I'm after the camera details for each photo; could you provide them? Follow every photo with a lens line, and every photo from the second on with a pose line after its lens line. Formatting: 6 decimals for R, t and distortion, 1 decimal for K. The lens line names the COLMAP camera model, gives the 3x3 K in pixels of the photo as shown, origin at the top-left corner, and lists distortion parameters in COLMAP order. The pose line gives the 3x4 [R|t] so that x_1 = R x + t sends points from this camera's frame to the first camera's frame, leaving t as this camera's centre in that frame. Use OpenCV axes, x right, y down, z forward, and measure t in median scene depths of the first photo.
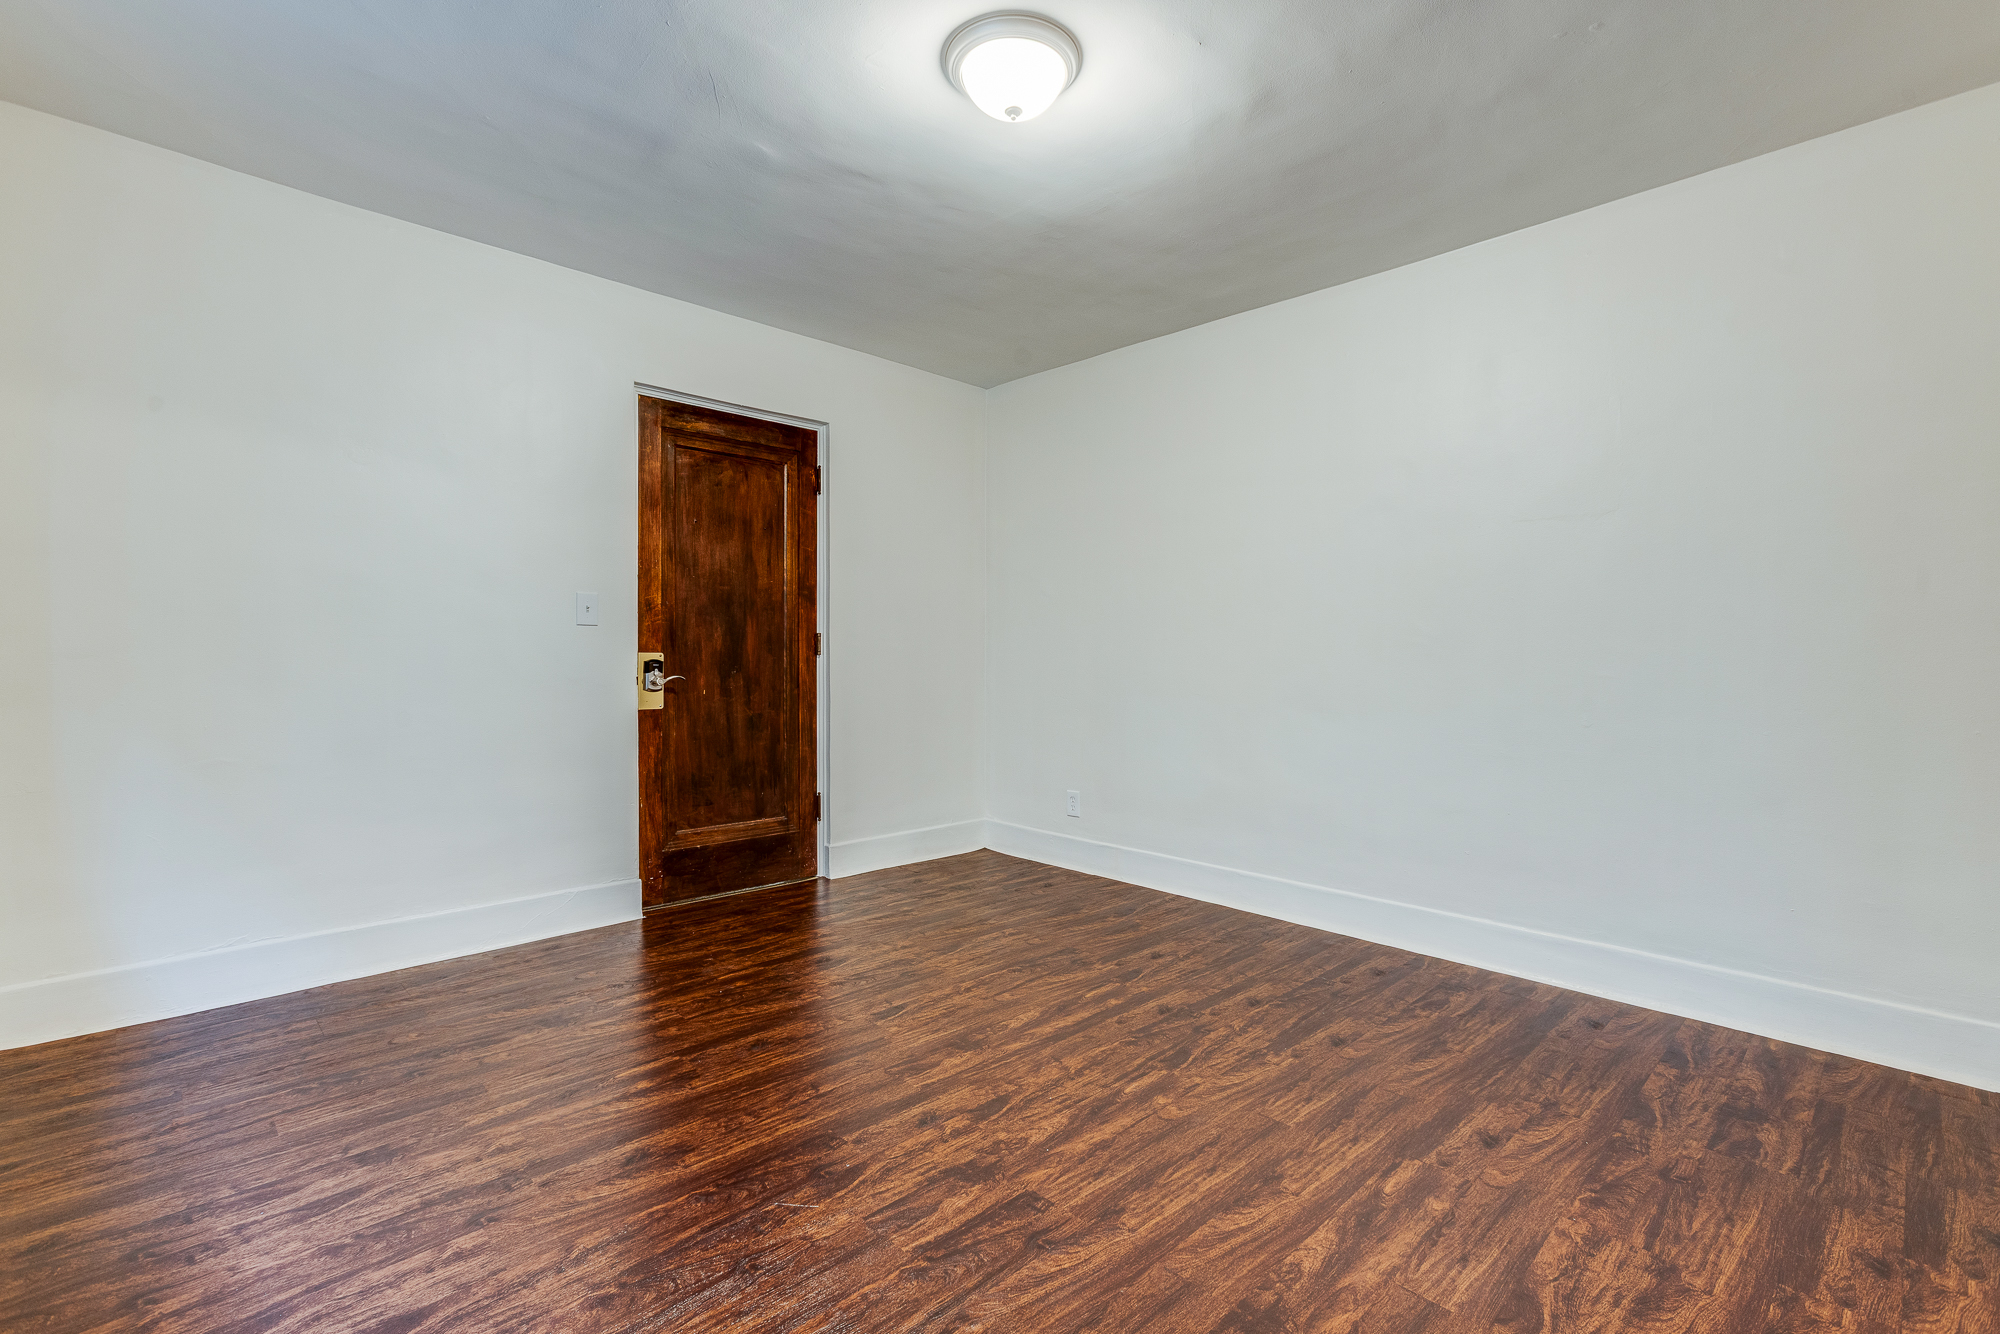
lens RADIAL K [[903.6, 0, 993.1], [0, 903.6, 669.9], [0, 0, 1]] dist [-0.001425, 0.000645]
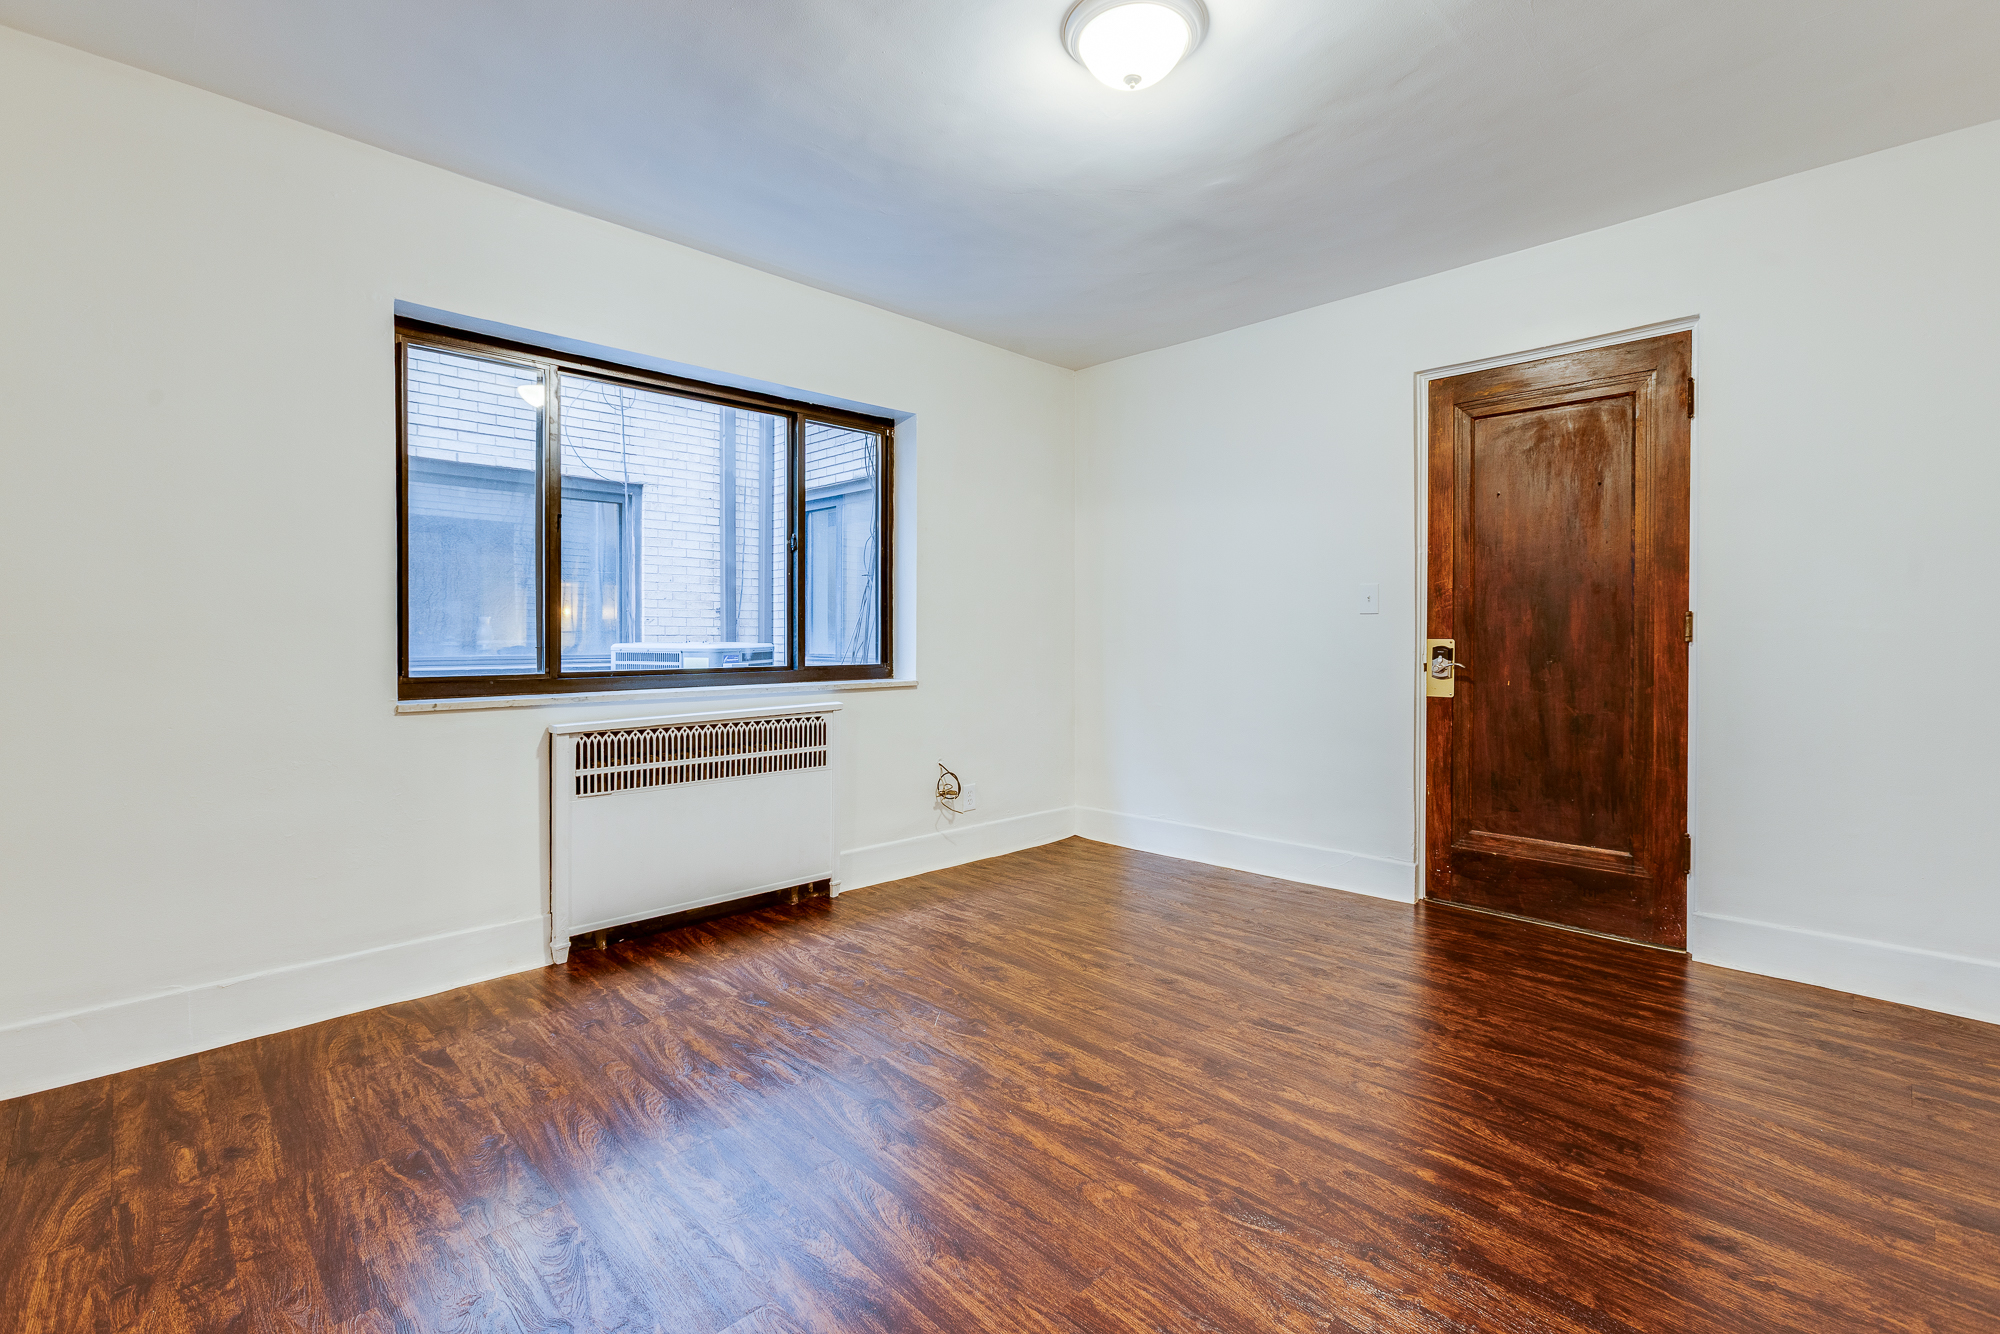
lens RADIAL K [[895.0, 0, 998.1], [0, 895.0, 637.3], [0, 0, 1]] dist [-0.014415, 0.009453]
pose [[0.007201, -0.005275, -0.999960, 0.788533], [-0.018385, 0.999816, -0.005407, -0.009385], [0.999805, 0.018423, 0.007103, 0.694747]]
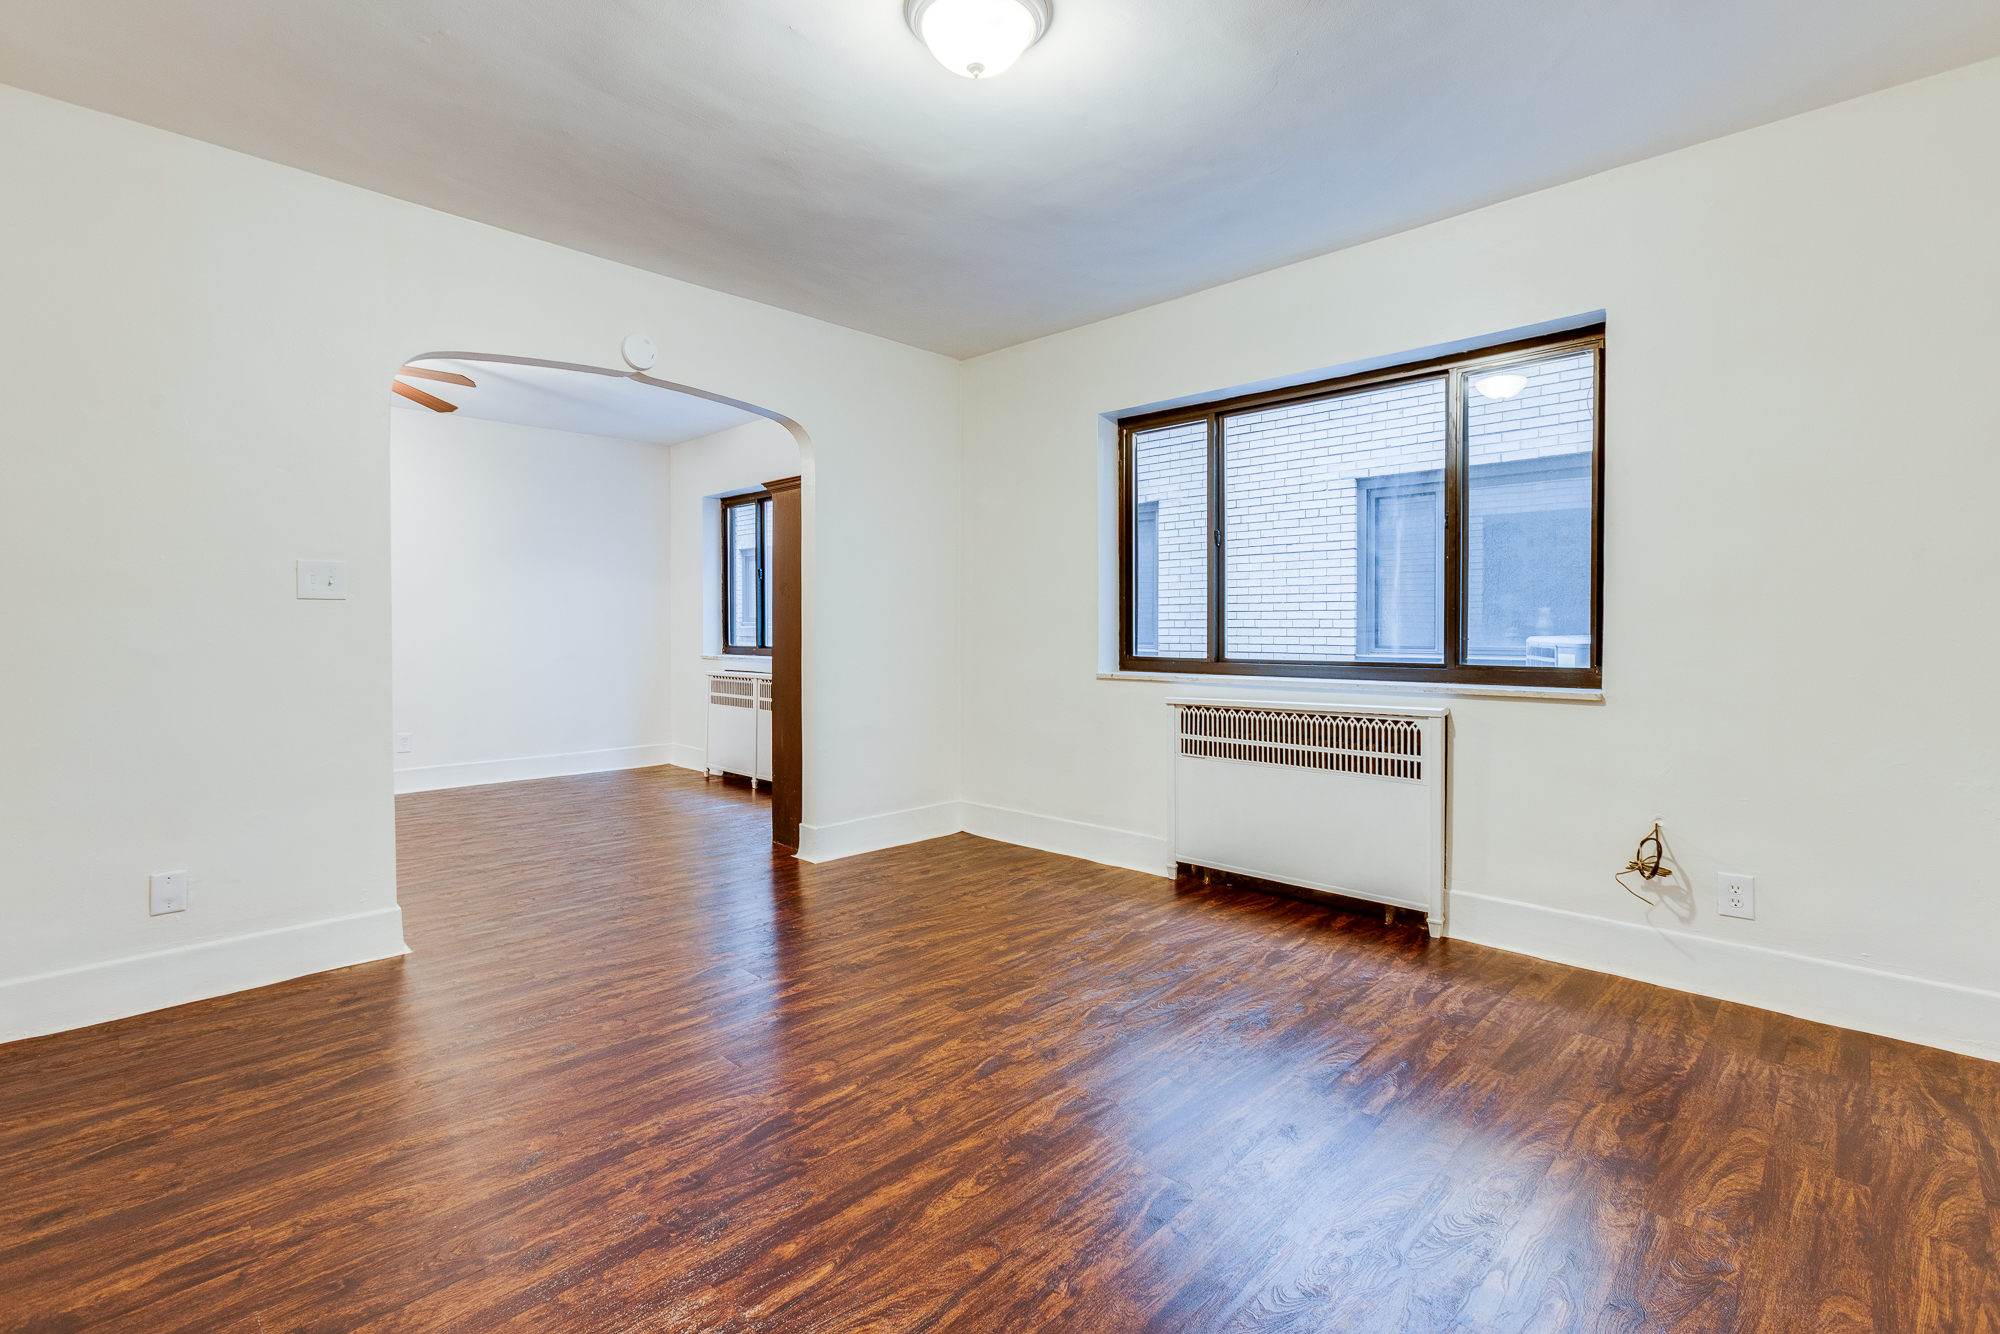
lens RADIAL K [[895.0, 0, 998.1], [0, 895.0, 637.3], [0, 0, 1]] dist [-0.014415, 0.009453]
pose [[-0.999364, -0.003892, -0.035433, 0.024122], [-0.004944, 0.999548, 0.029643, -0.034701], [0.035302, 0.029799, -0.998932, 1.582424]]
